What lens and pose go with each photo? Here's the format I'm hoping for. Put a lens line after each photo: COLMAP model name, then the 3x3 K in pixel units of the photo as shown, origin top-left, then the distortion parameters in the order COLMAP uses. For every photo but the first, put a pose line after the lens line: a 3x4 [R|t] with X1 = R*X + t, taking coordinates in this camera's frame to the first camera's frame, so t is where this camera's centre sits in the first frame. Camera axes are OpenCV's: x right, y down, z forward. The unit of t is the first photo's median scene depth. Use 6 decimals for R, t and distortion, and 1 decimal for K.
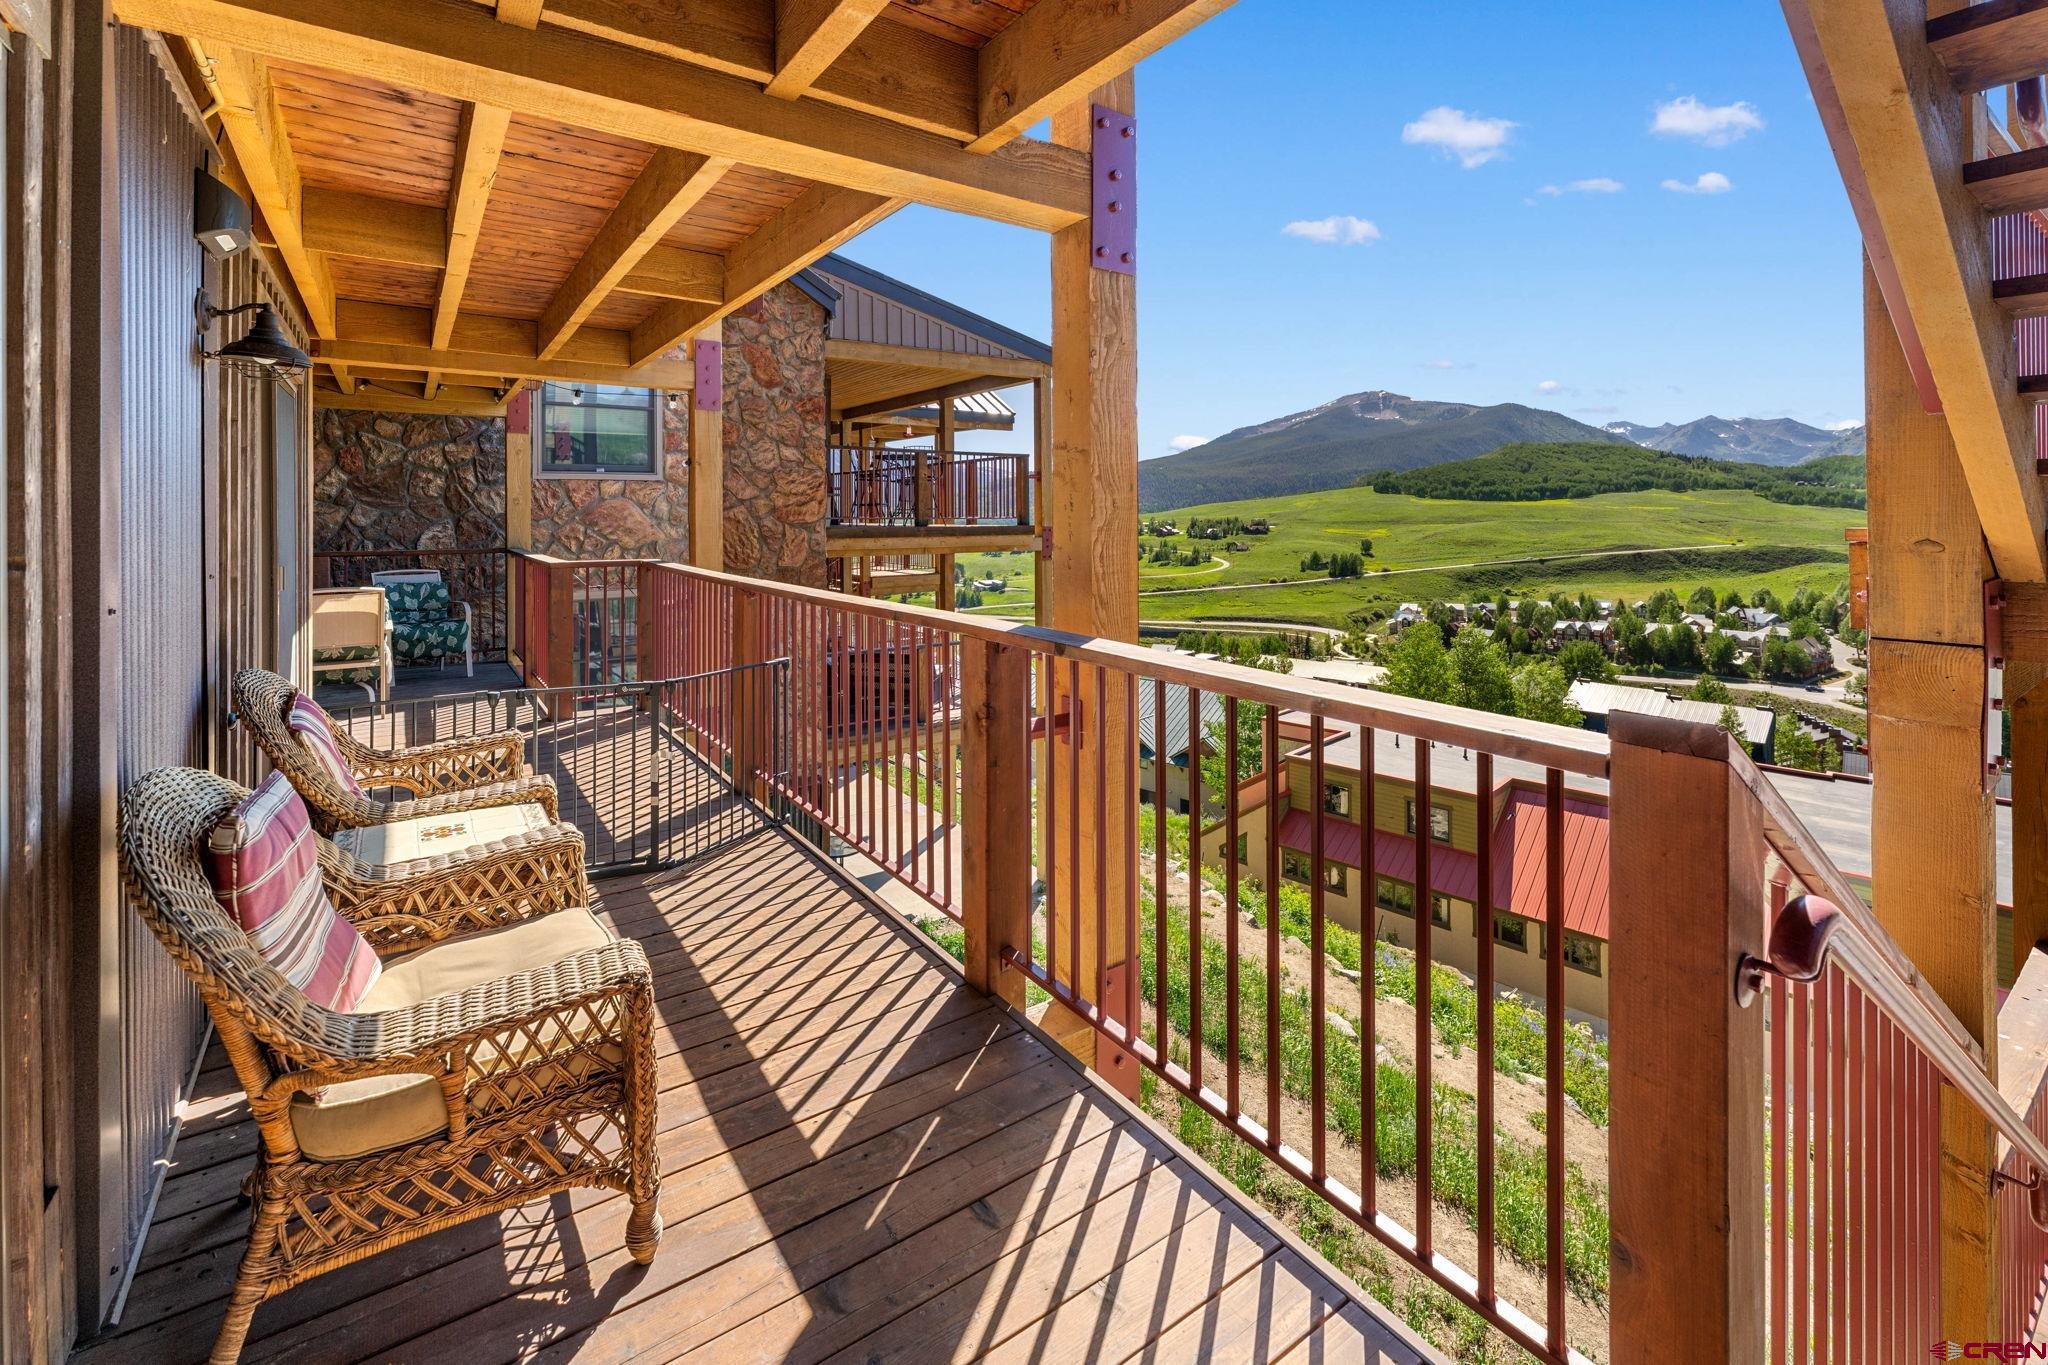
lens RADIAL K [[876.8, 0, 1031.7], [0, 876.8, 510.6], [0, 0, 1]] dist [0.000725, -0.000187]
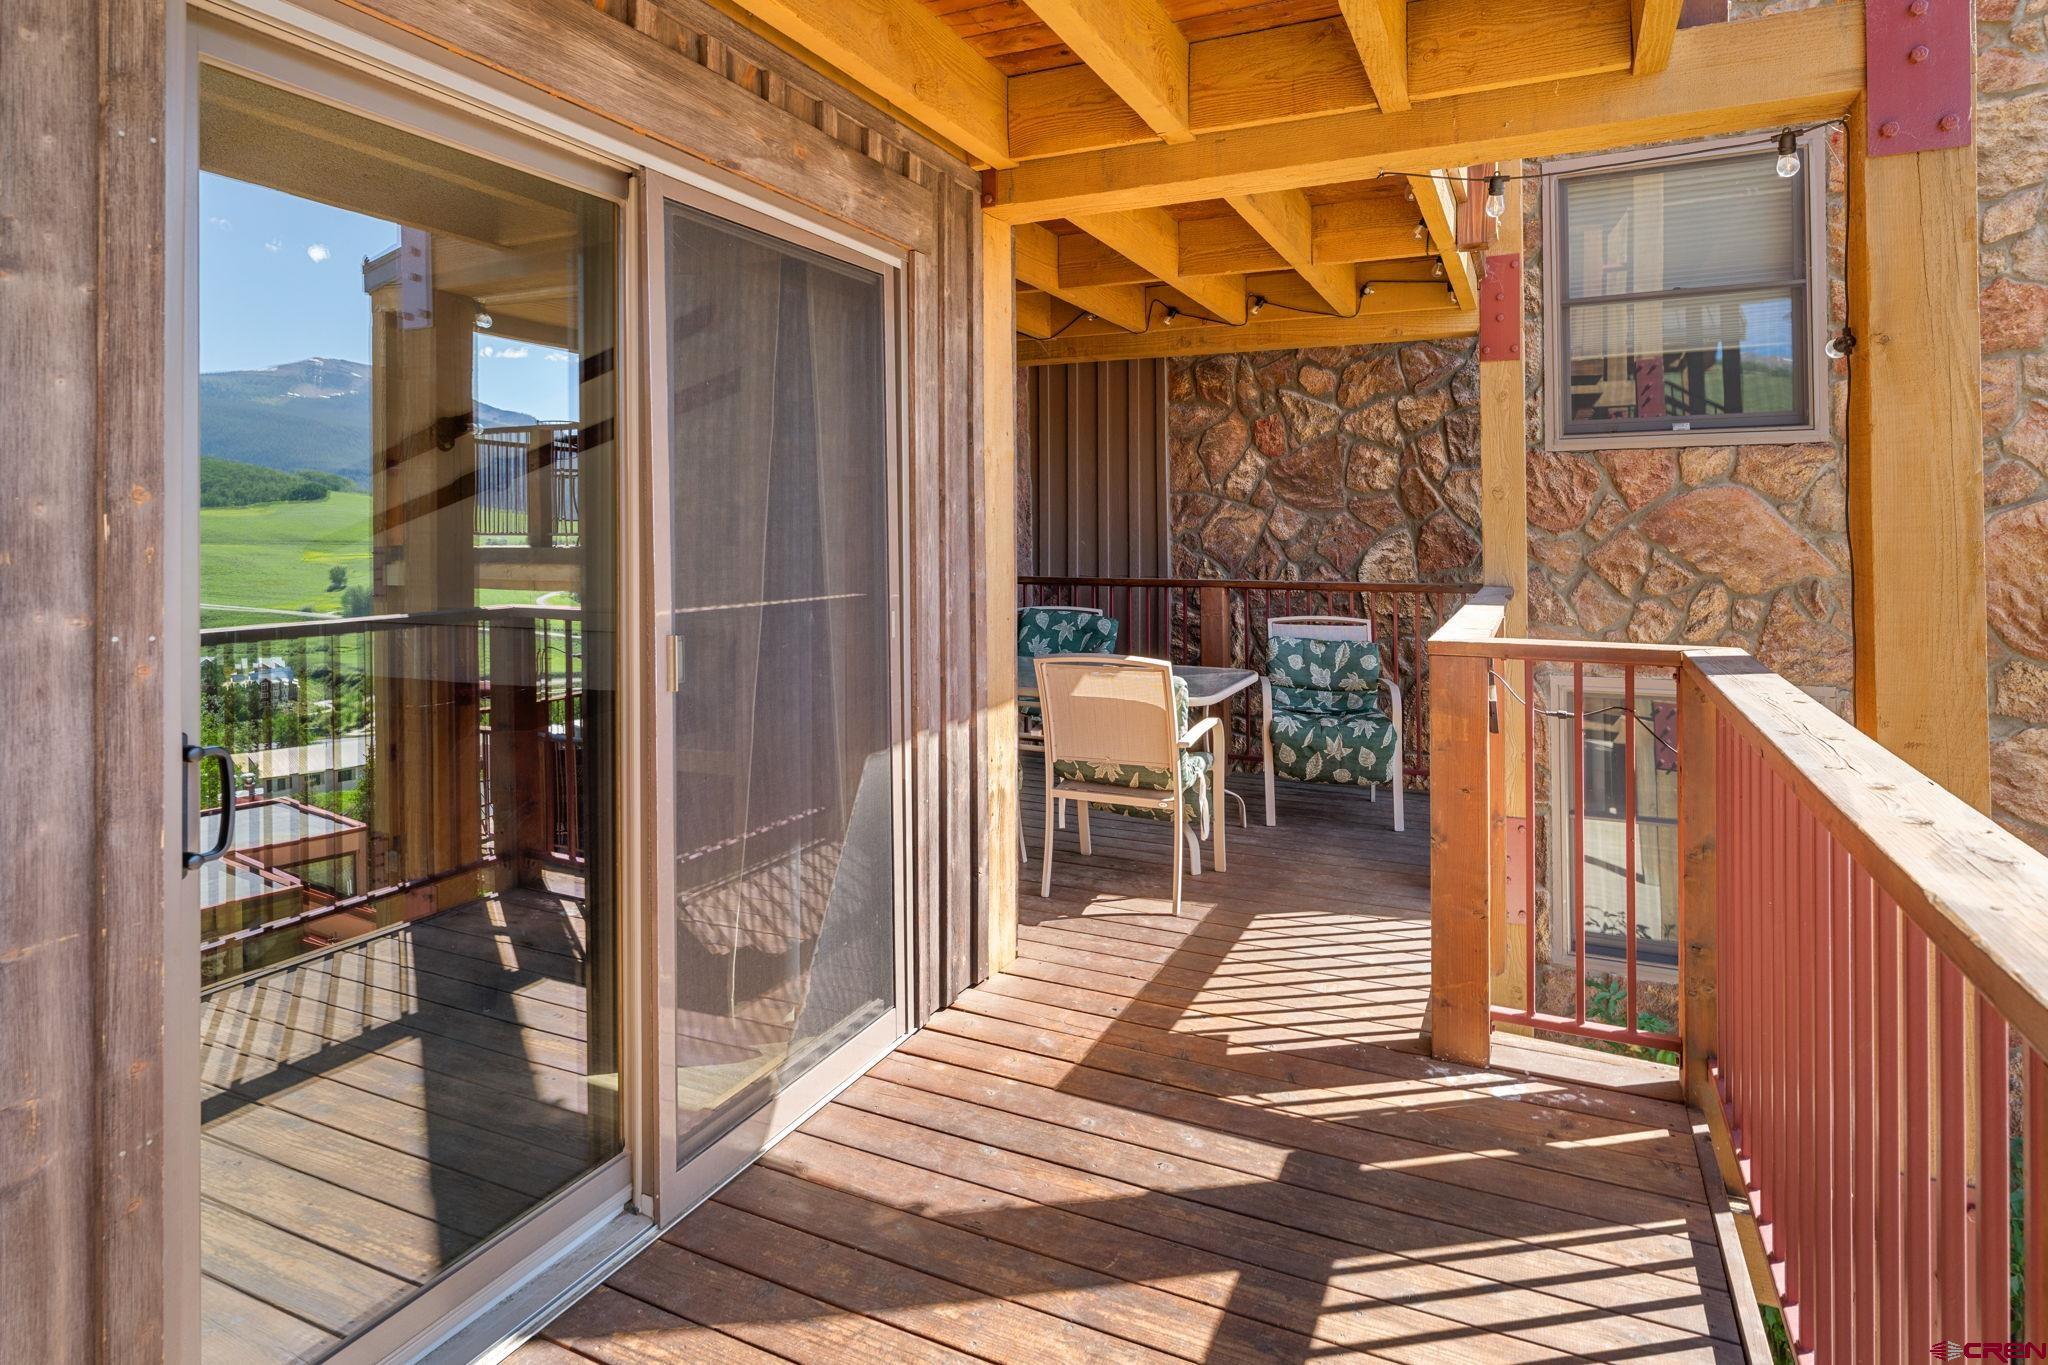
lens RADIAL K [[1145.1, 0, 1020.1], [0, 1145.1, 518.3], [0, 0, 1]] dist [-0.002282, -0.000285]
pose [[0.492593, -0.006450, -0.870236, -0.140537], [0.005107, 0.999977, -0.004521, 0.004934], [0.870245, -0.002217, 0.492614, 0.418178]]
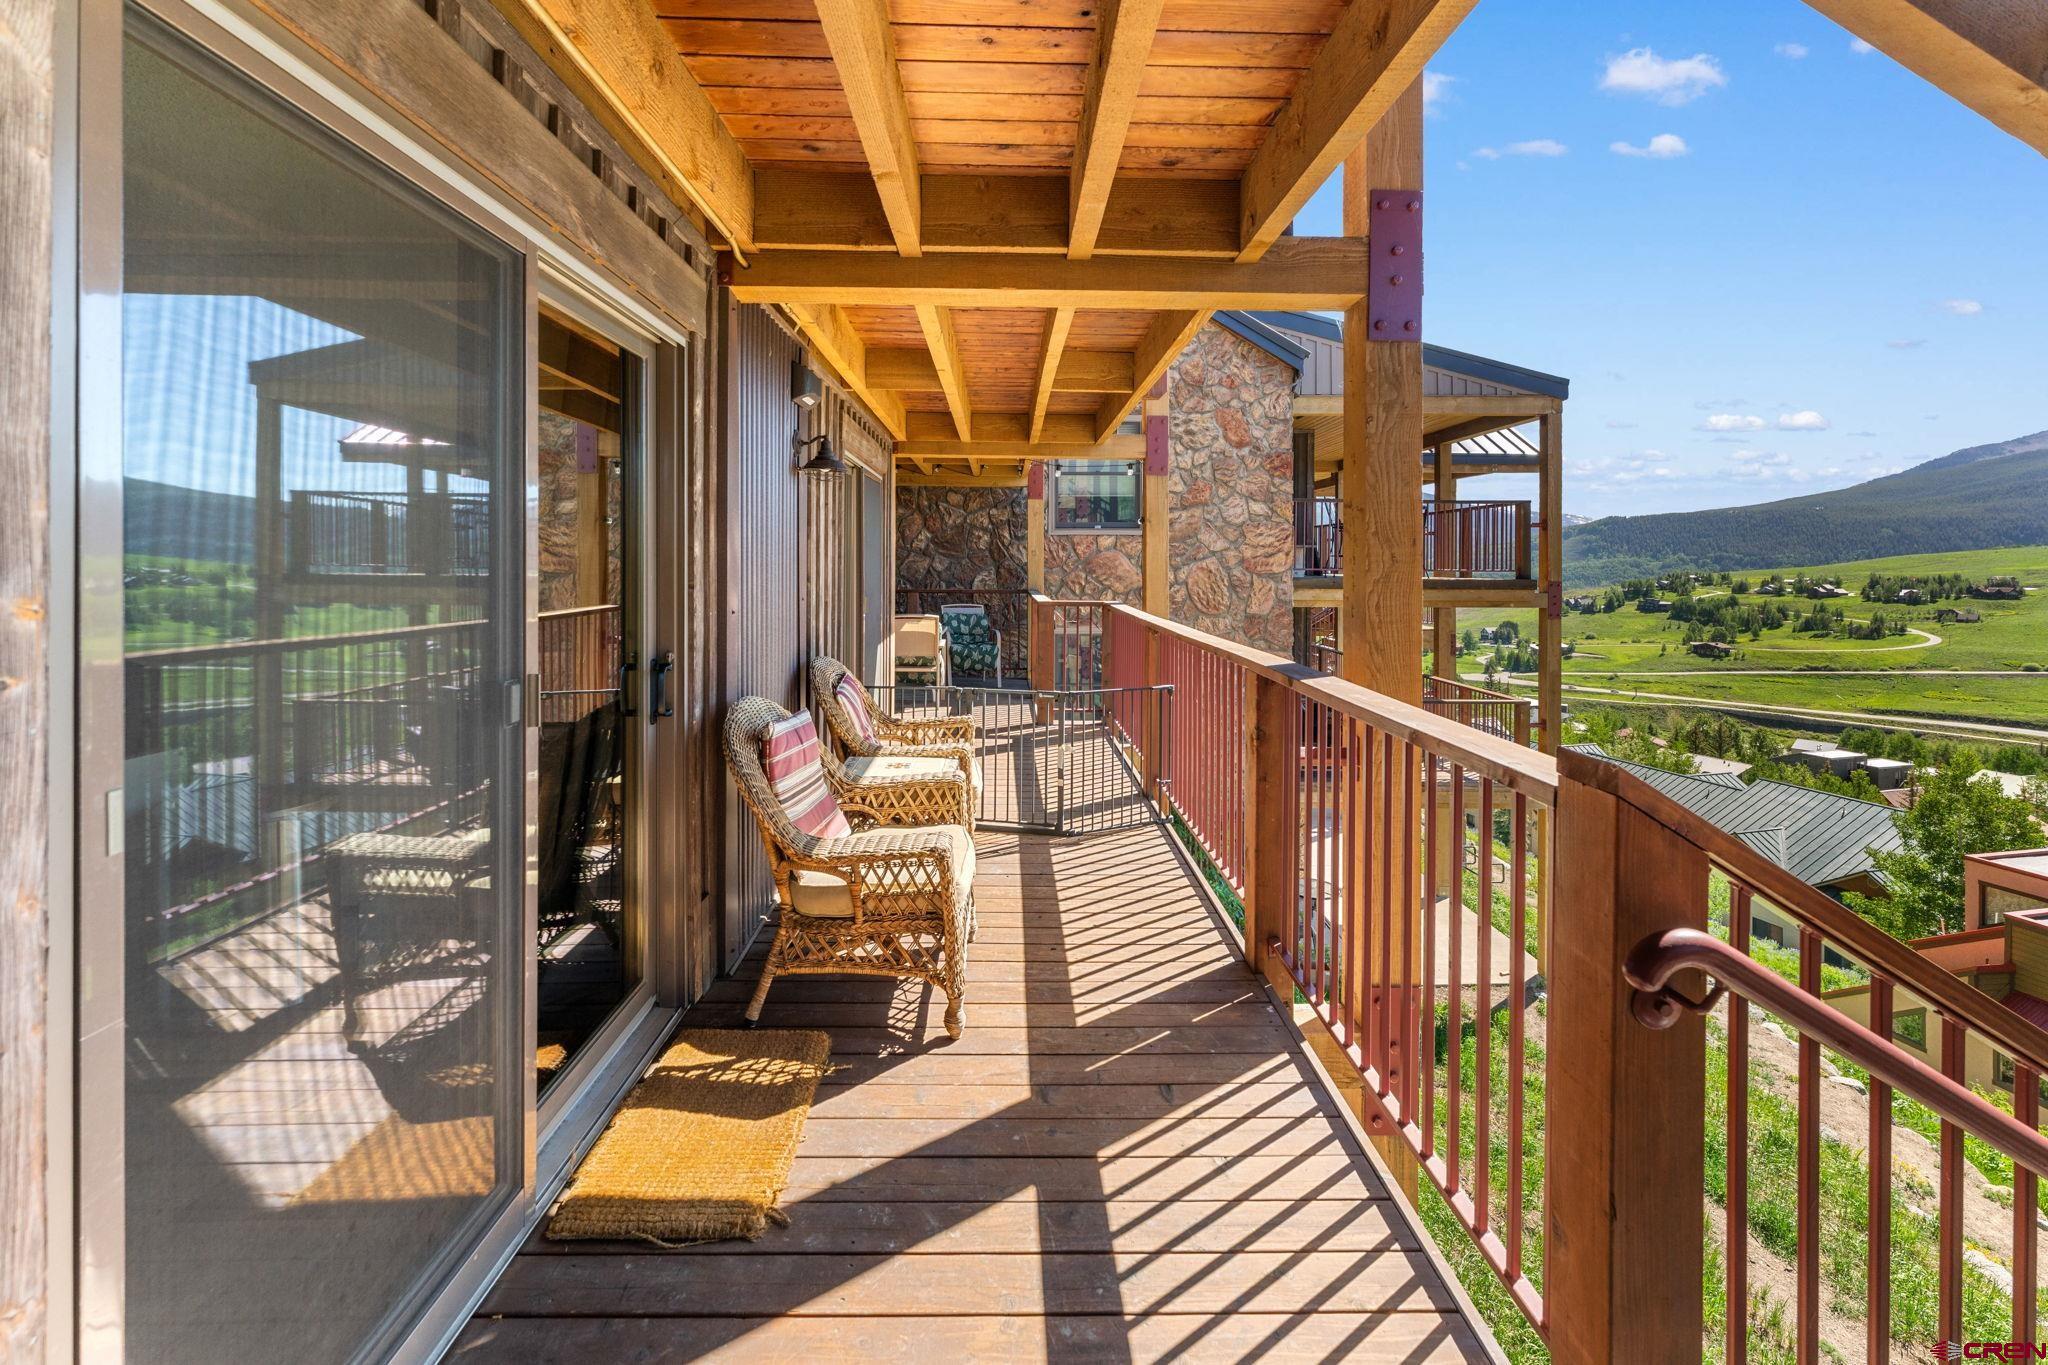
lens RADIAL K [[868.0, 0, 1031.4], [0, 868.0, 567.1], [0, 0, 1]] dist [-0.000410, 0.000220]
pose [[0.831685, 0.009605, -0.555165, 0.101516], [-0.005779, 0.999946, 0.008643, -0.000926], [0.555218, -0.003980, 0.831696, -0.041526]]
